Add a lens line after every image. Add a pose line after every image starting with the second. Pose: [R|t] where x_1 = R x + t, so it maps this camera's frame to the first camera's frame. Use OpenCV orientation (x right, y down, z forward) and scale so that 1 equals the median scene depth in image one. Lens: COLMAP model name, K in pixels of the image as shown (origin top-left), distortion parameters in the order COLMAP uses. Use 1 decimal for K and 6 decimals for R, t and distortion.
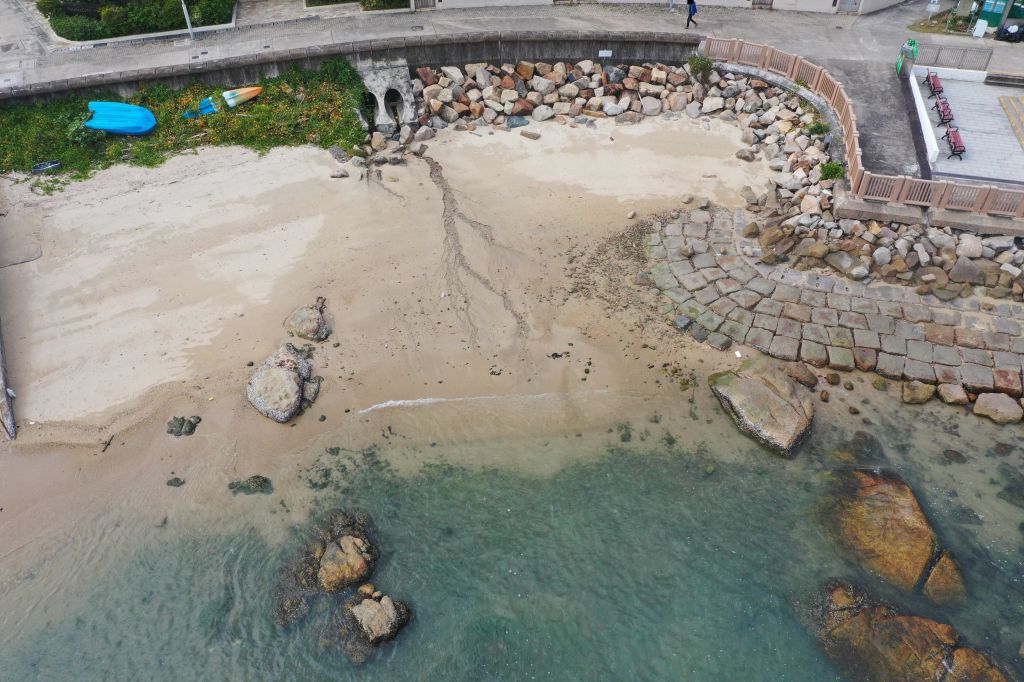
lens RADIAL K [[797.2, 0, 507.9], [0, 797.2, 343.2], [0, 0, 1]] dist [-0.005820, -0.003831]
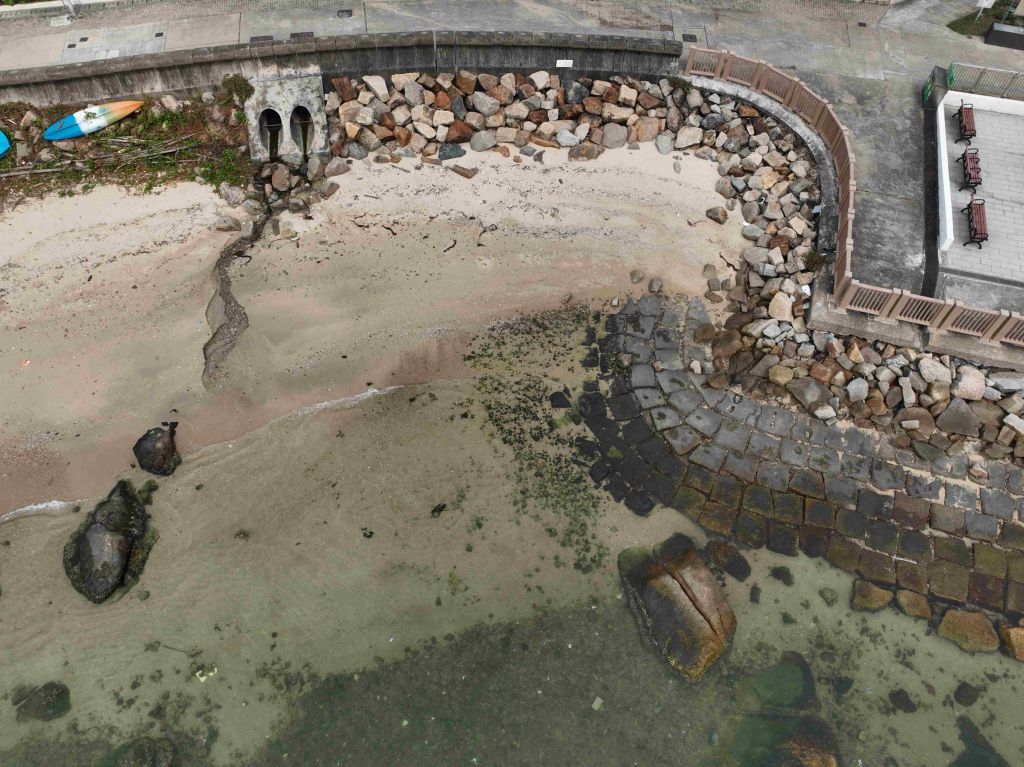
lens RADIAL K [[715.1, 0, 512.0], [0, 715.1, 383.5], [0, 0, 1]] dist [-0.007136, 0.025770]
pose [[0.998586, 0.049074, -0.020455, 0.103229], [-0.043622, 0.976197, 0.212455, -0.203889], [0.030394, -0.211262, 0.976957, 0.217421]]
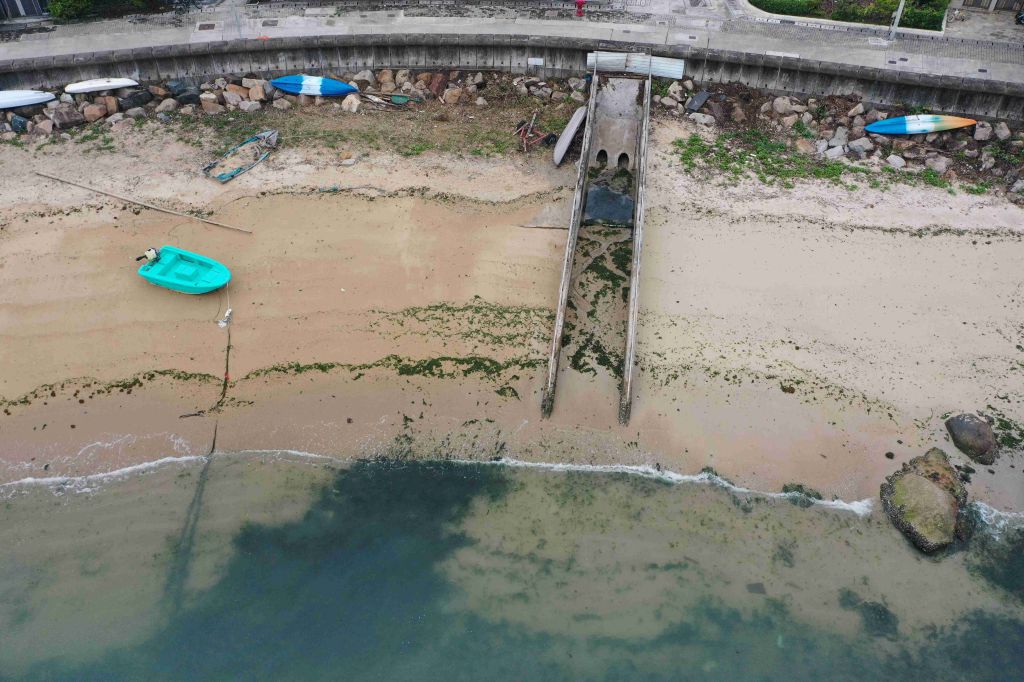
lens RADIAL K [[812.5, 0, 510.9], [0, 812.5, 336.3], [0, 0, 1]] dist [0.014456, 0.003900]
pose [[0.804423, 0.399497, -0.439667, -0.225798], [-0.396275, 0.912239, 0.103860, -0.012900], [0.442572, 0.090682, 0.892136, 0.045633]]
